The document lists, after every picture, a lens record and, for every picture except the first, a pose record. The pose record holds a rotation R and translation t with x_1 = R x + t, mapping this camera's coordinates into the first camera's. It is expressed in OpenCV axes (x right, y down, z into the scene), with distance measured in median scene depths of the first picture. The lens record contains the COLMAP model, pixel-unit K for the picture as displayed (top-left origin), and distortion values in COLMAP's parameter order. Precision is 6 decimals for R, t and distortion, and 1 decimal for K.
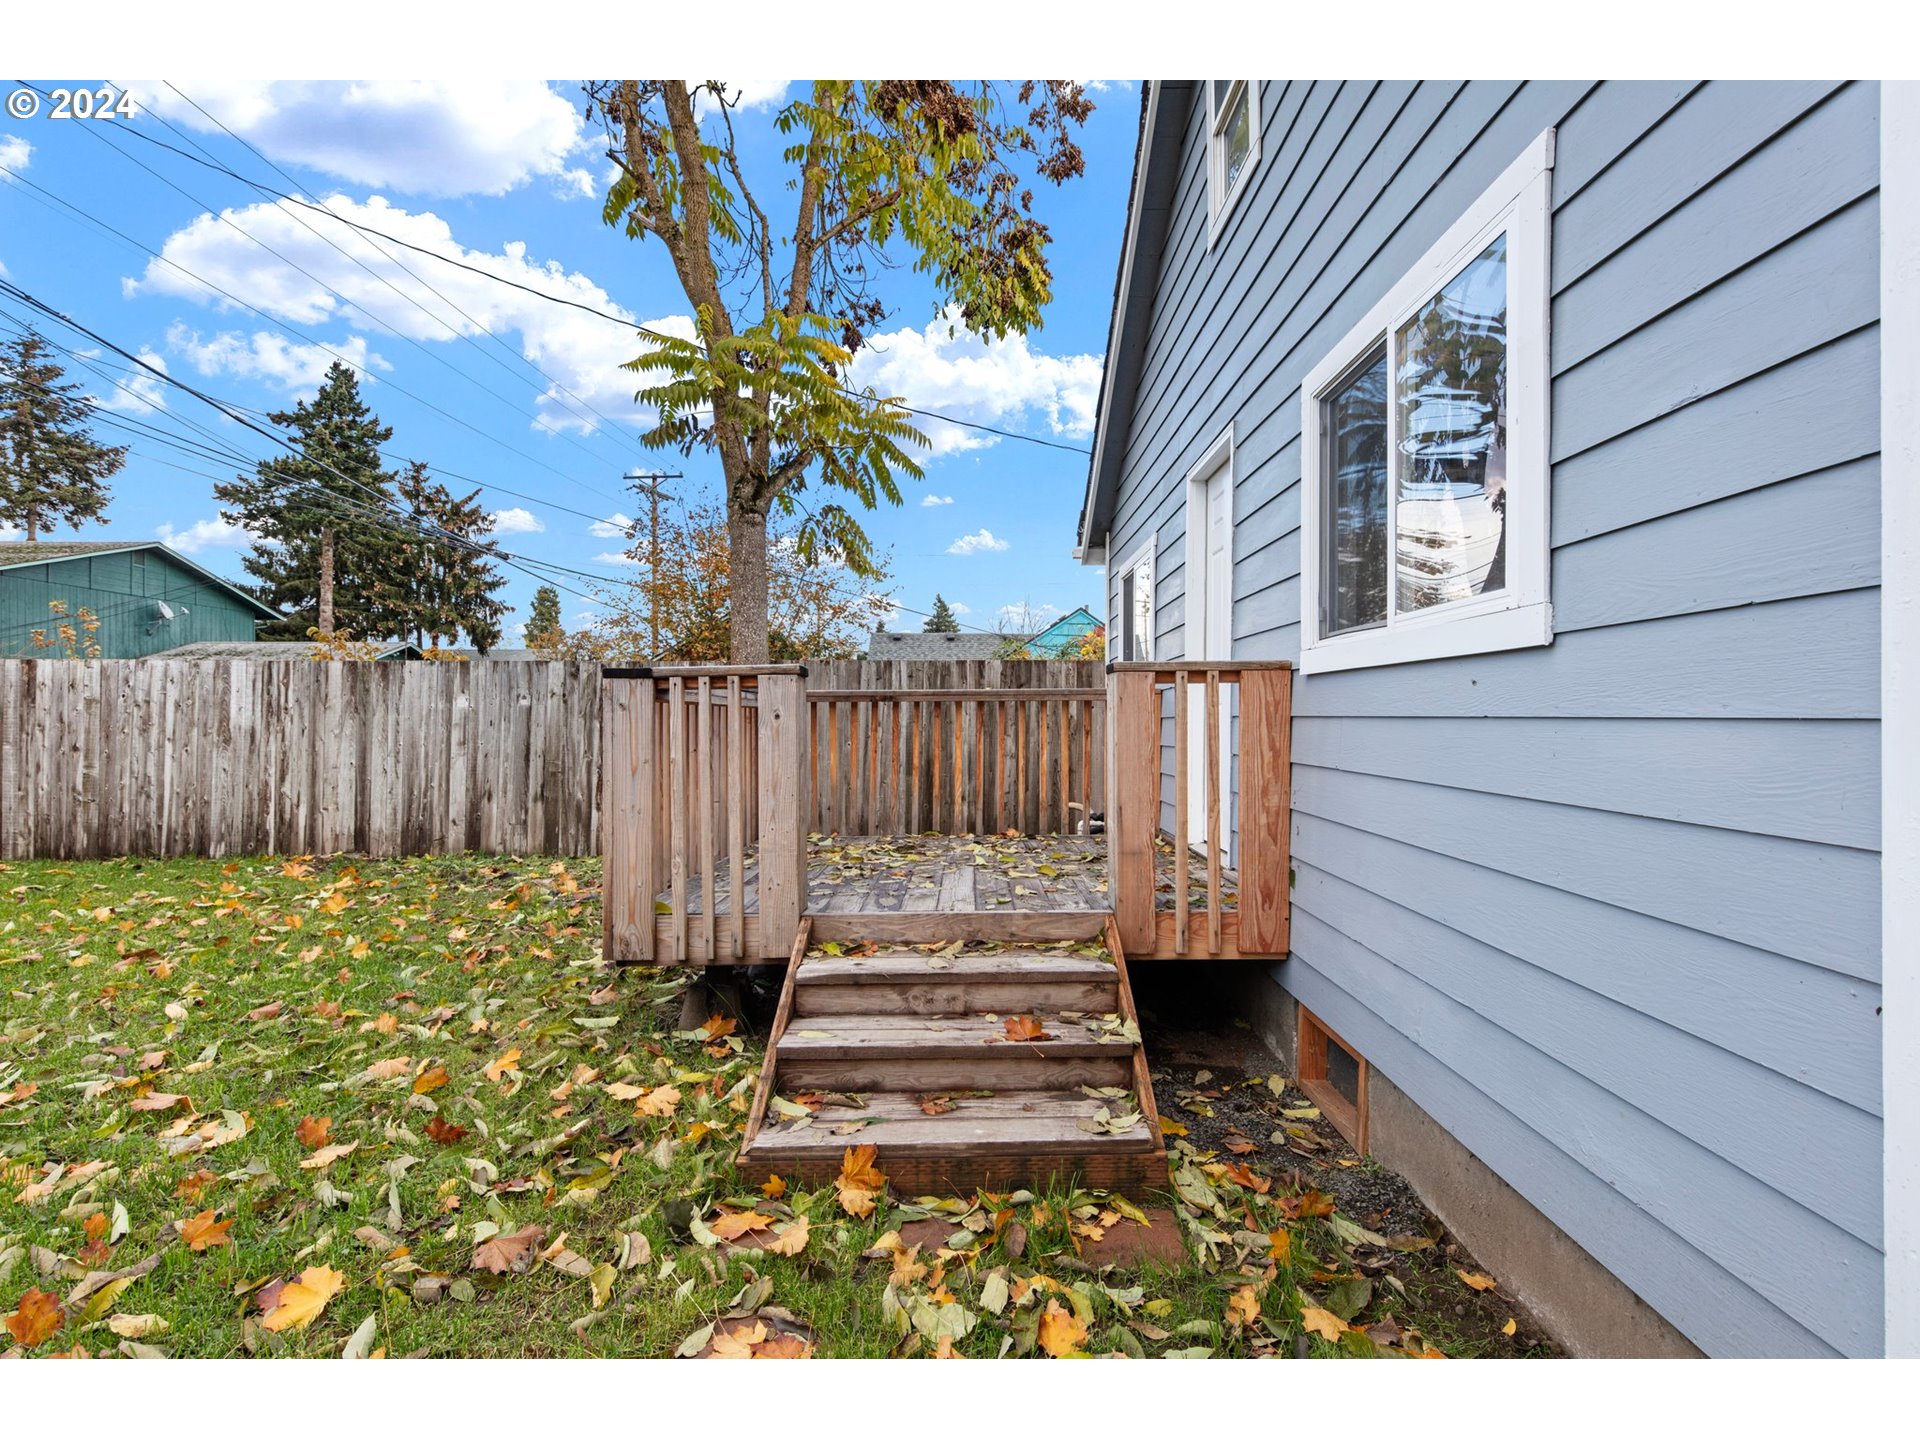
lens RADIAL K [[893.2, 0, 960.0], [0, 893.2, 720.0], [0, 0, 1]] dist [0.006038, -0.000185]
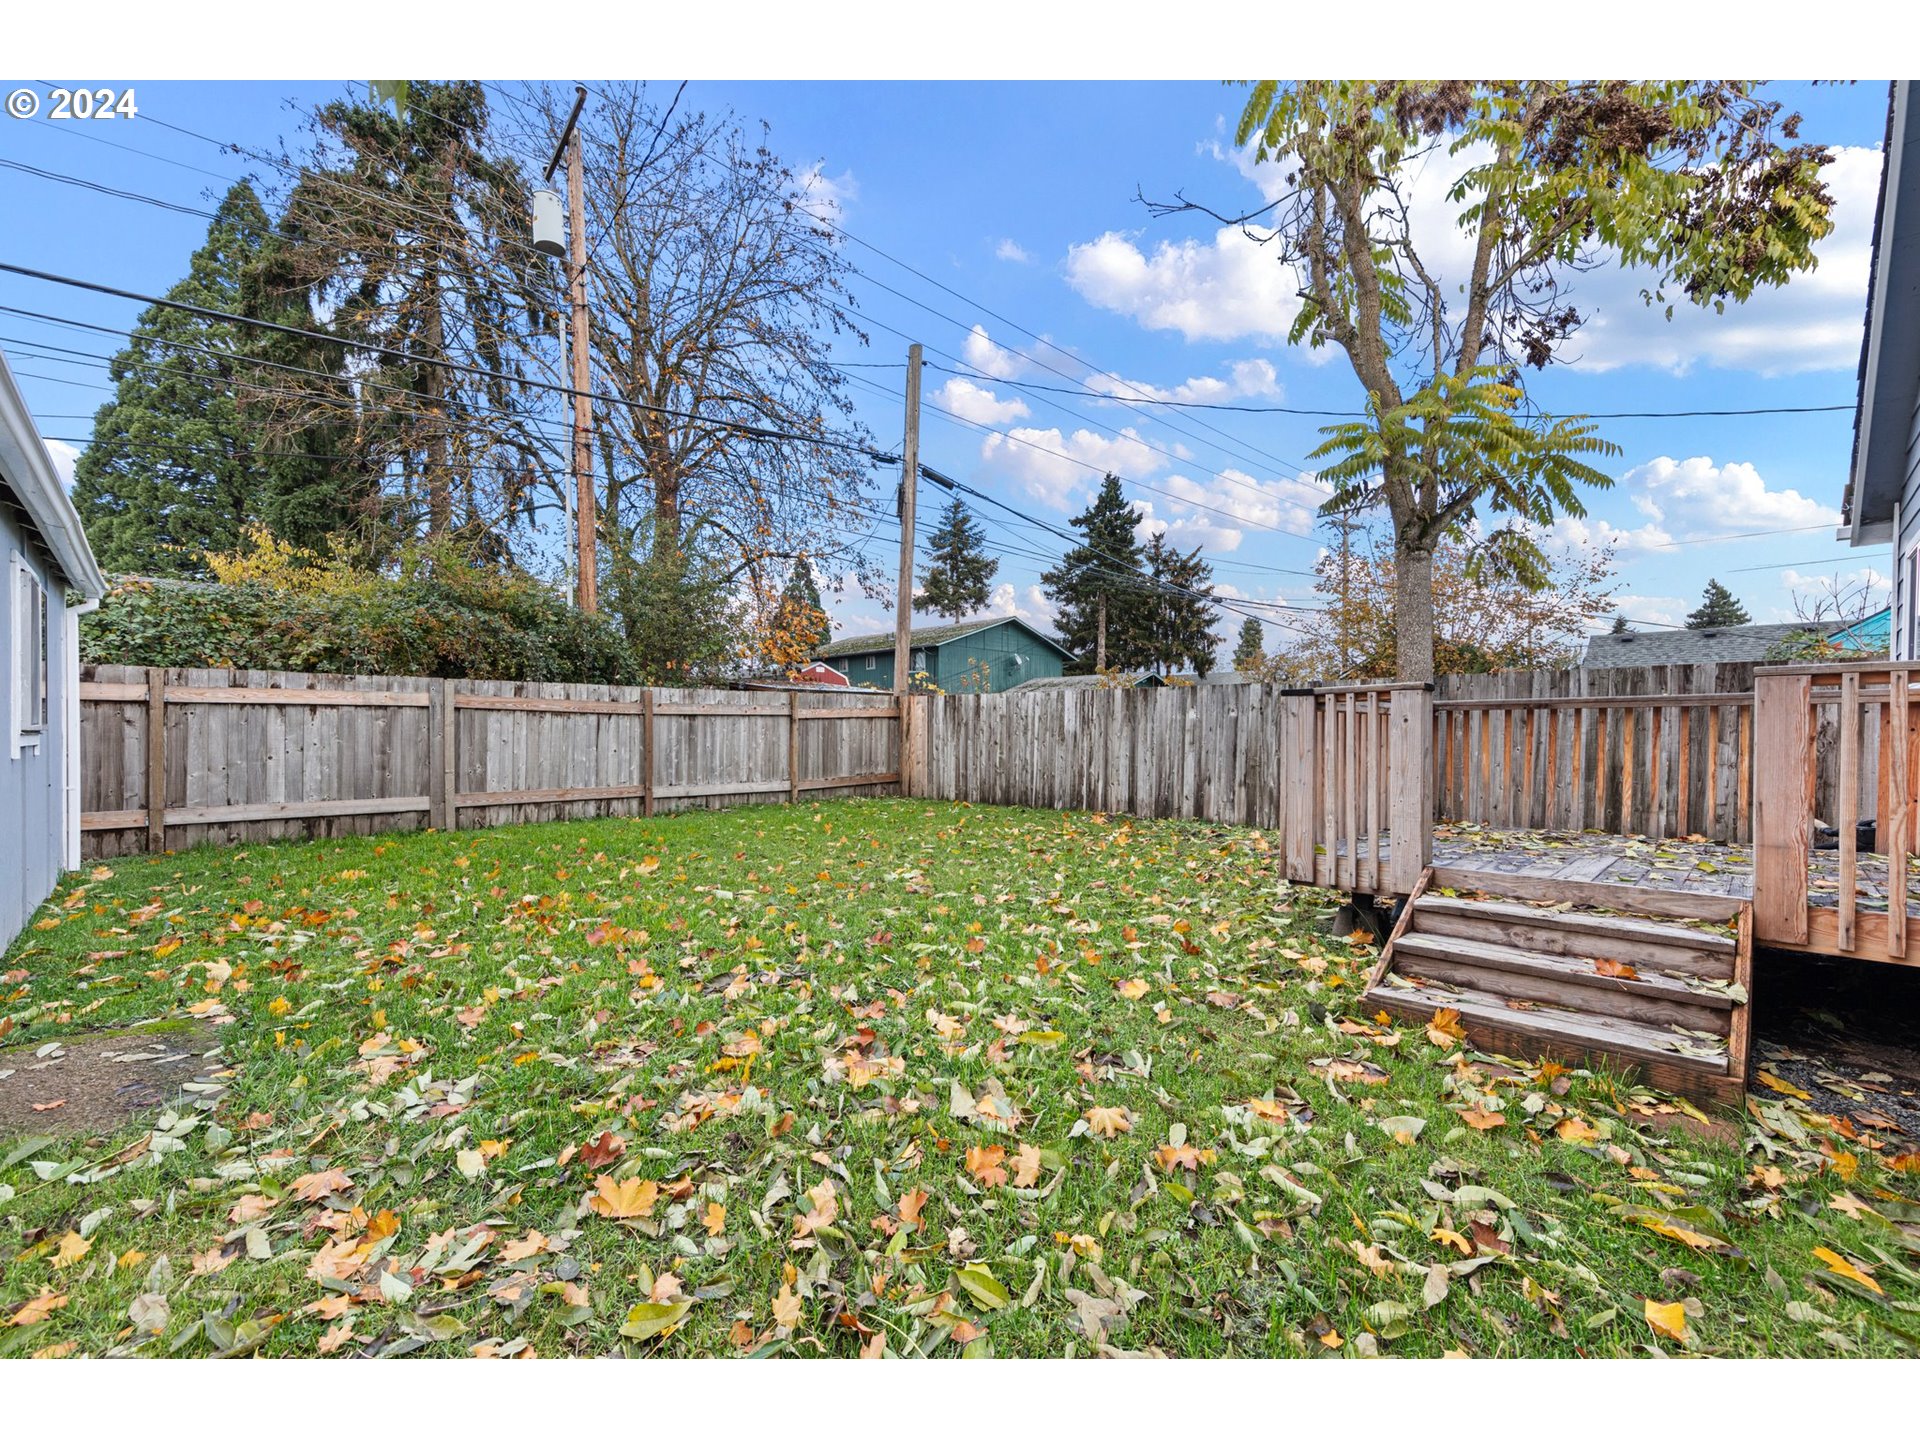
lens RADIAL K [[787.4, 0, 967.4], [0, 787.4, 738.2], [0, 0, 1]] dist [0.006867, 0.000172]
pose [[0.712082, 0.009202, -0.702036, 0.076971], [-0.002486, 0.999941, 0.010586, 0.005684], [0.702092, -0.005793, 0.712062, -0.157643]]
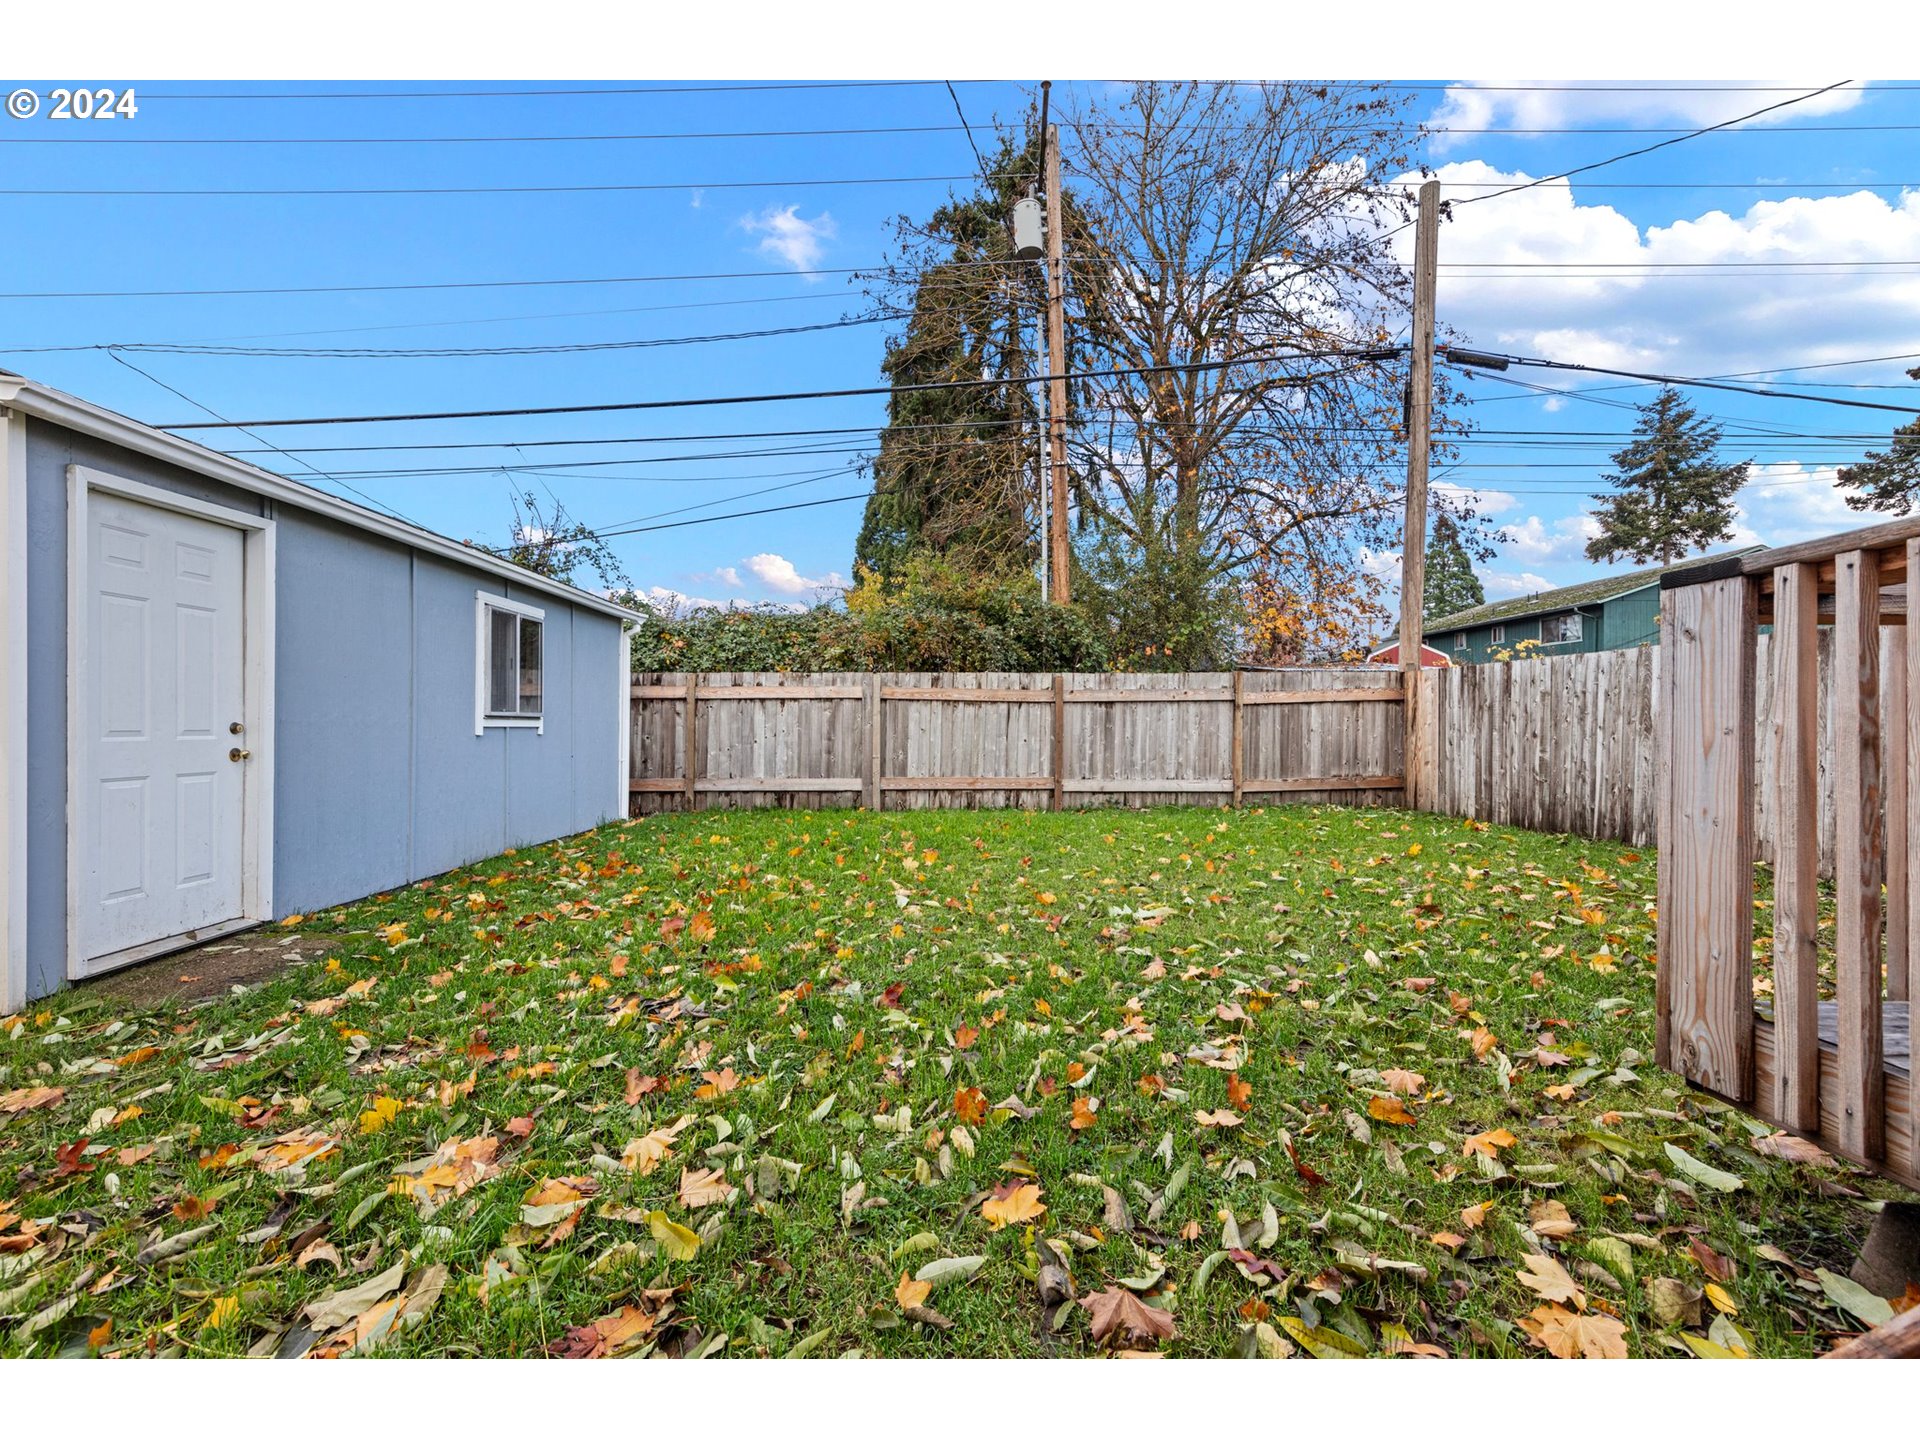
lens RADIAL K [[824.8, 0, 968.1], [0, 824.8, 726.6], [0, 0, 1]] dist [0.006681, 0.000353]
pose [[0.032501, 0.000565, -0.999472, 0.061584], [0.001354, 0.999999, 0.000610, 0.019013], [0.999471, -0.001373, 0.032500, 0.231066]]
